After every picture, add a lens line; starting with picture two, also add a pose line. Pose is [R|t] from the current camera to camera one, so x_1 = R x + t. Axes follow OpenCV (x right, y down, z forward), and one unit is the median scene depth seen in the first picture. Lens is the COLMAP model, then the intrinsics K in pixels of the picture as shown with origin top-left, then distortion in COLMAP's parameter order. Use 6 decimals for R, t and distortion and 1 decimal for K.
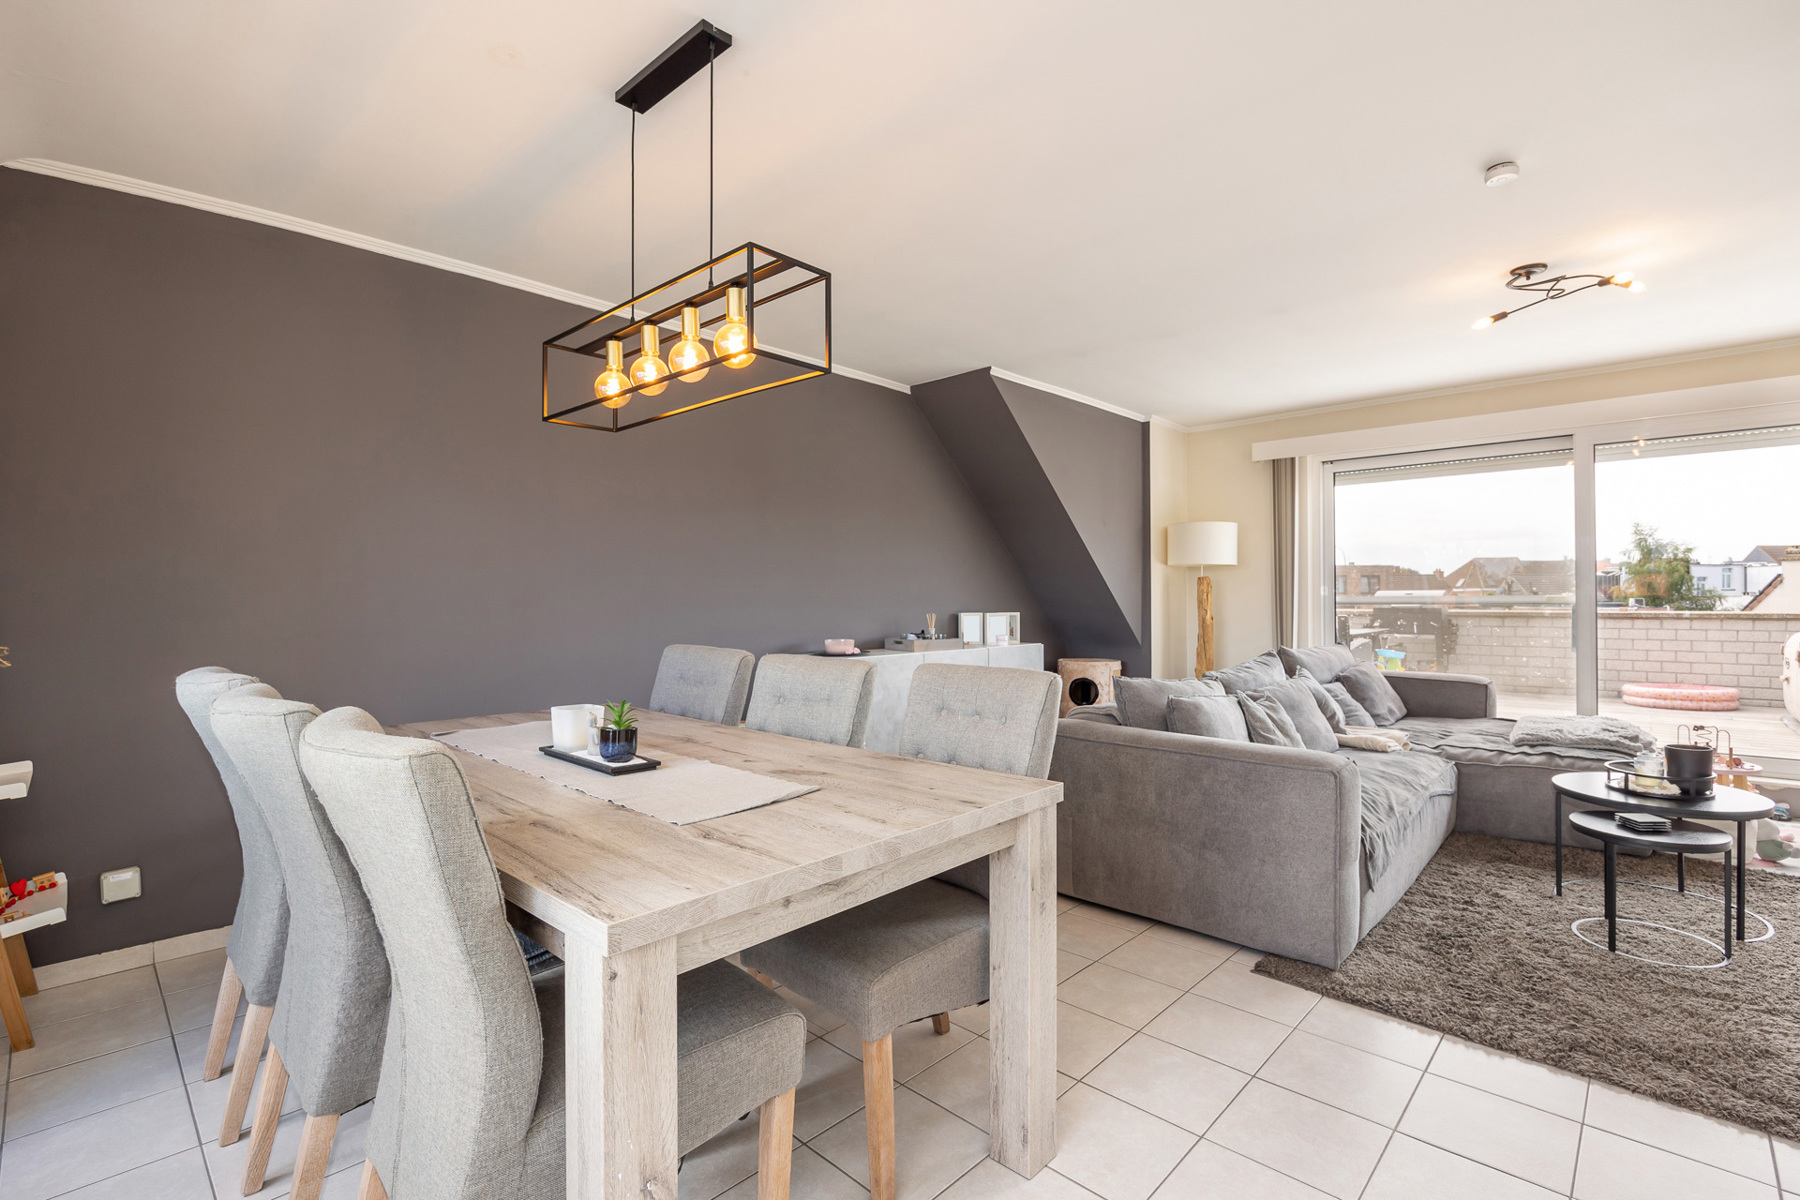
lens RADIAL K [[817.4, 0, 896.0], [0, 817.4, 602.8], [0, 0, 1]] dist [-0.012500, 0.000521]
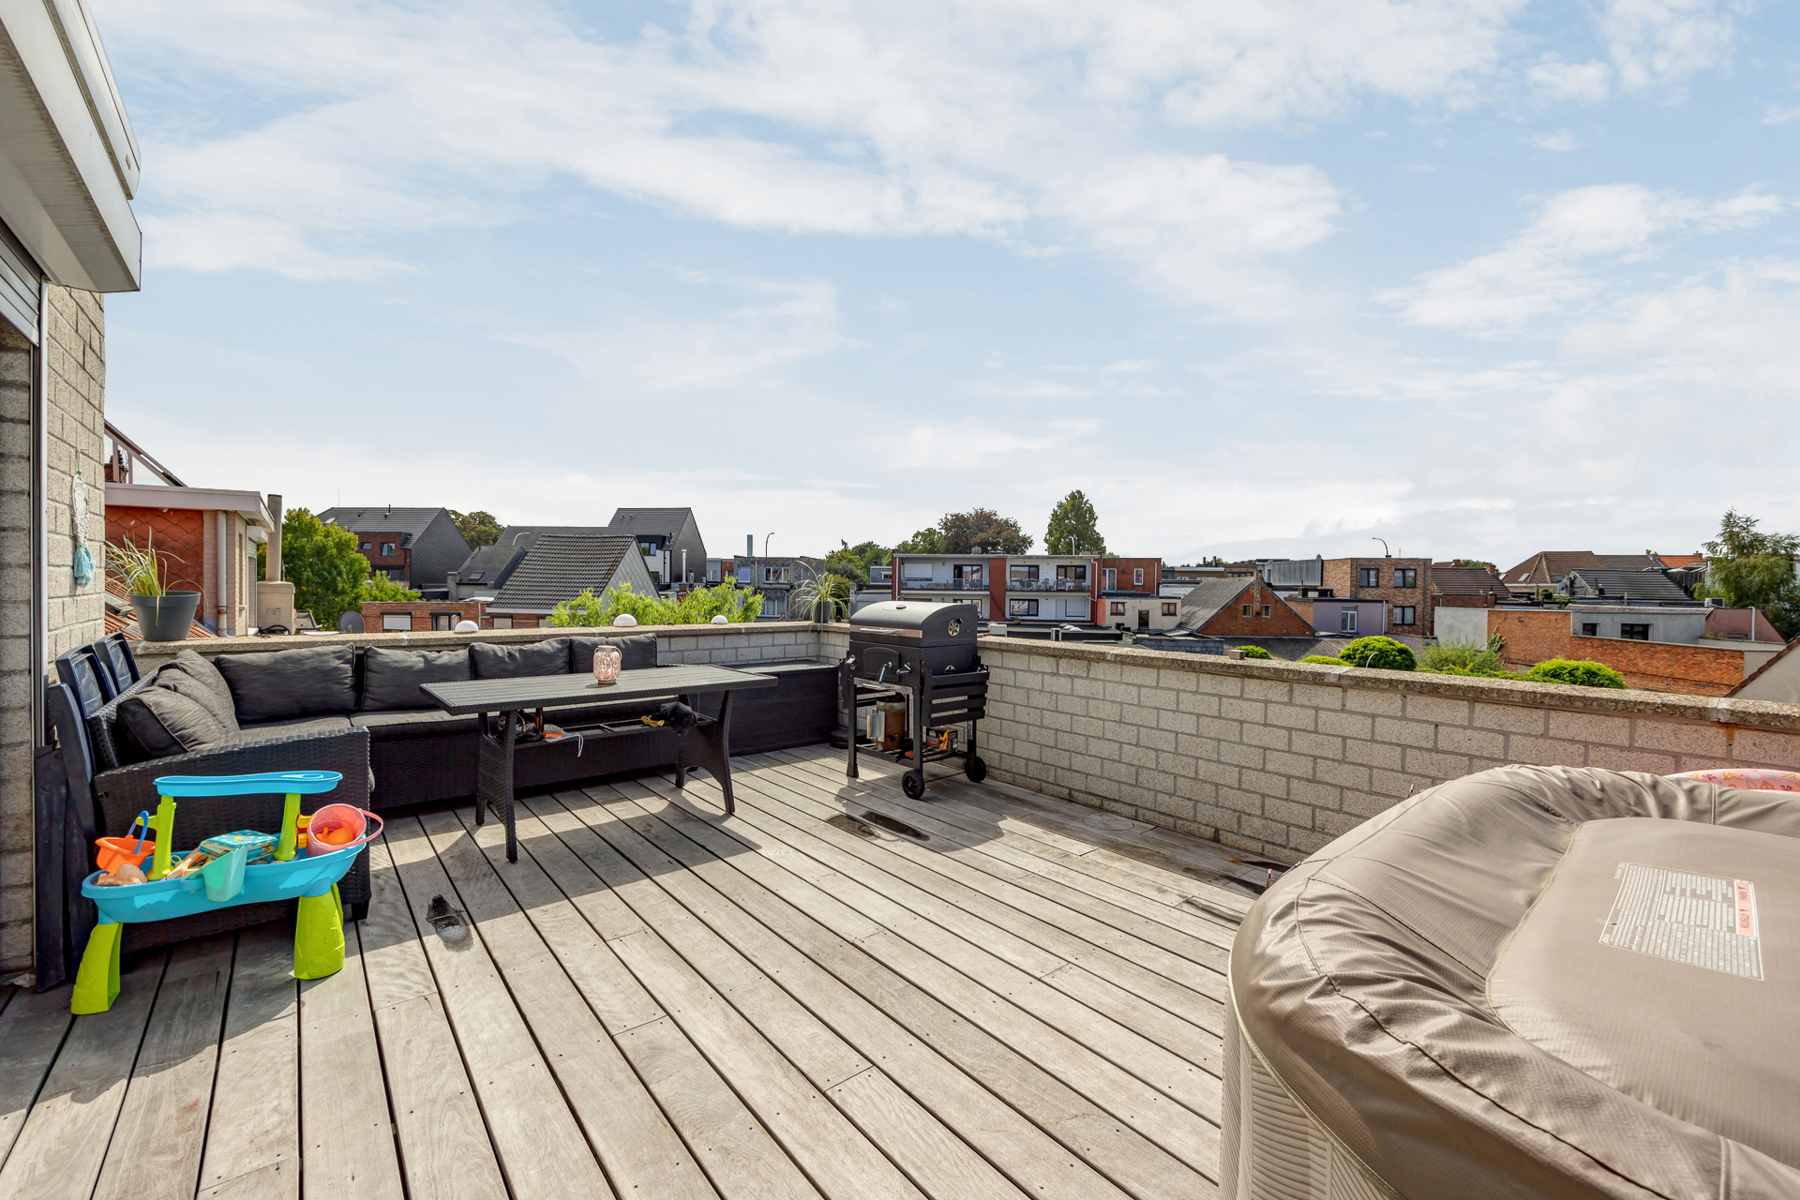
lens RADIAL K [[740.0, 0, 897.8], [0, 740.0, 596.1], [0, 0, 1]] dist [-0.001058, 0.000008]
pose [[0.992297, 0.017500, -0.122639, 1.353222], [-0.015908, 0.999776, 0.013946, -0.049697], [0.122855, -0.011888, 0.992353, 0.989792]]
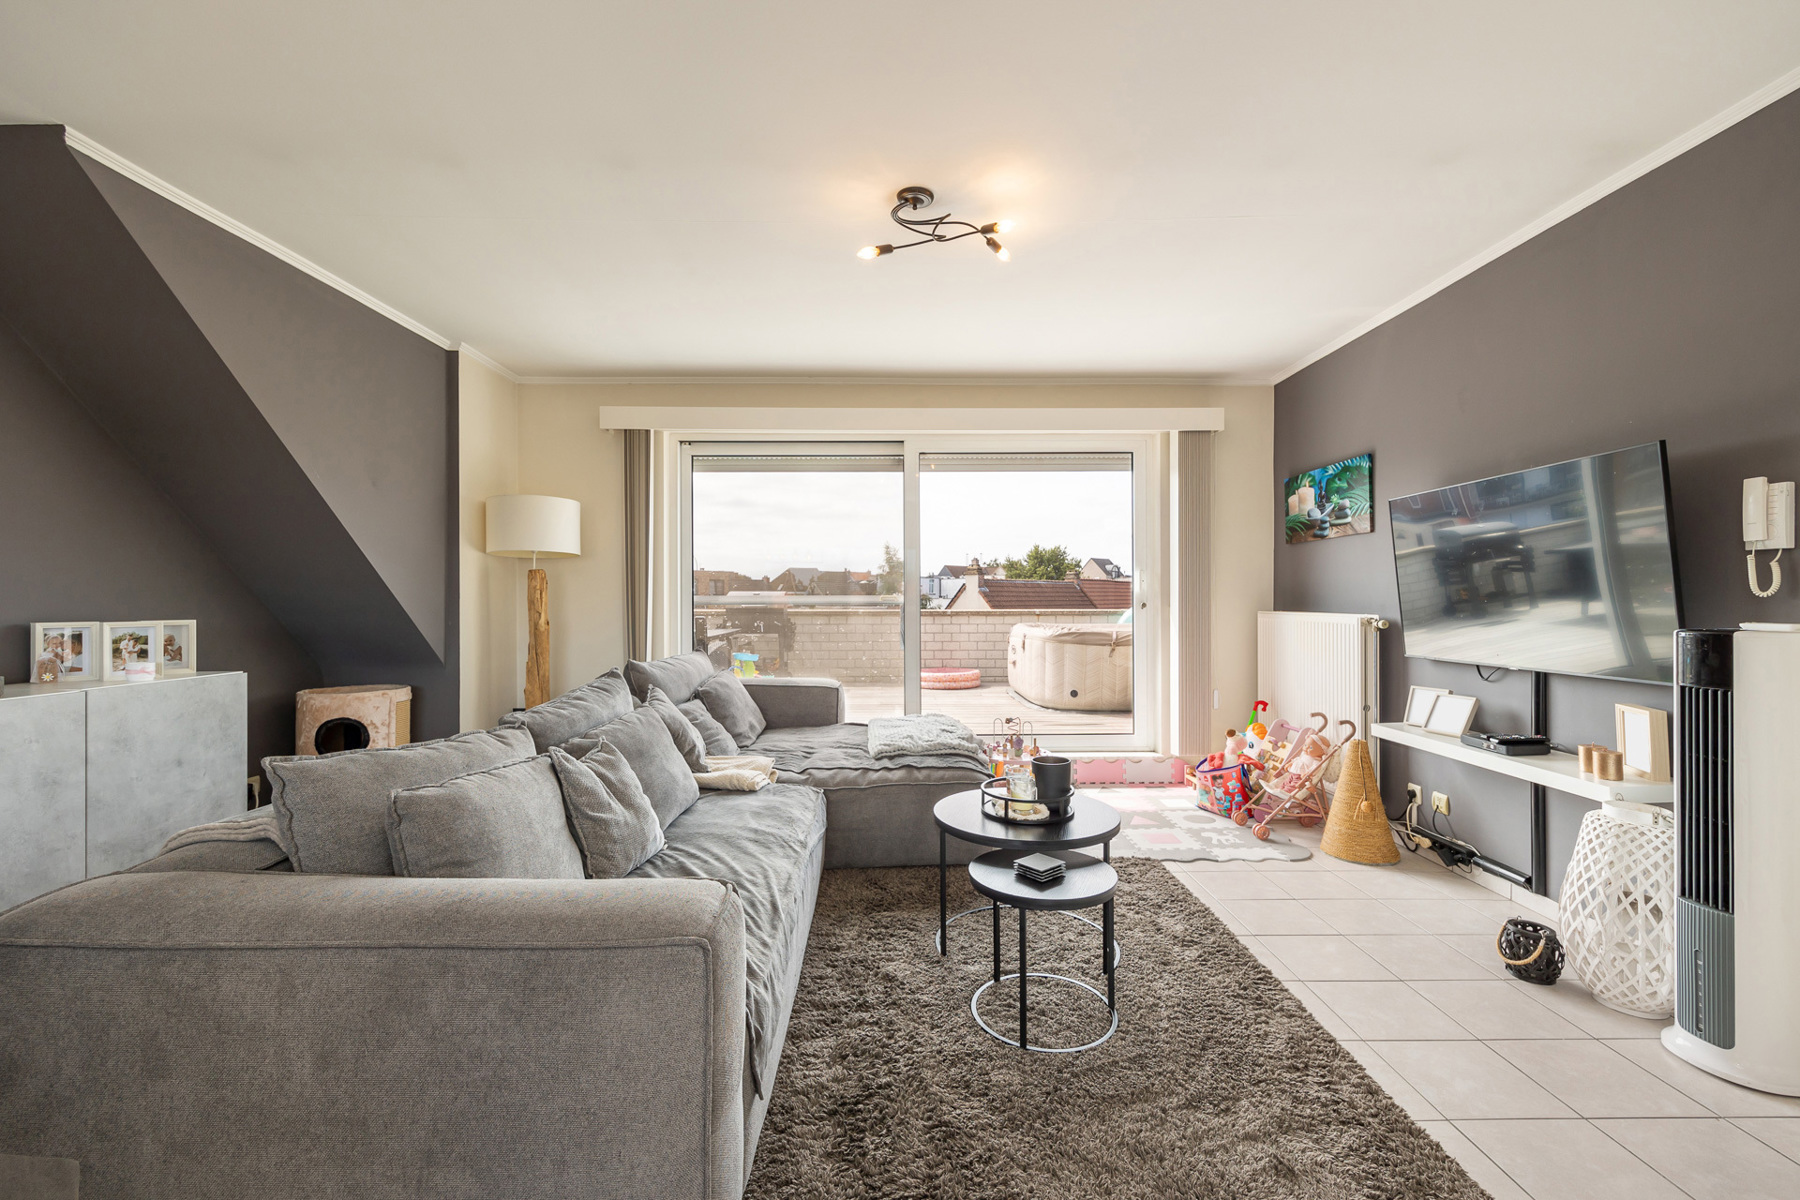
lens RADIAL K [[740.0, 0, 890.3], [0, 740.0, 598.9], [0, 0, 1]] dist [-0.001058, 0.000008]
pose [[0.724458, 0.004372, 0.689305, 0.202501], [-0.000698, 0.999984, -0.005609, 0.000025], [-0.689319, 0.003583, 0.724449, 0.388831]]
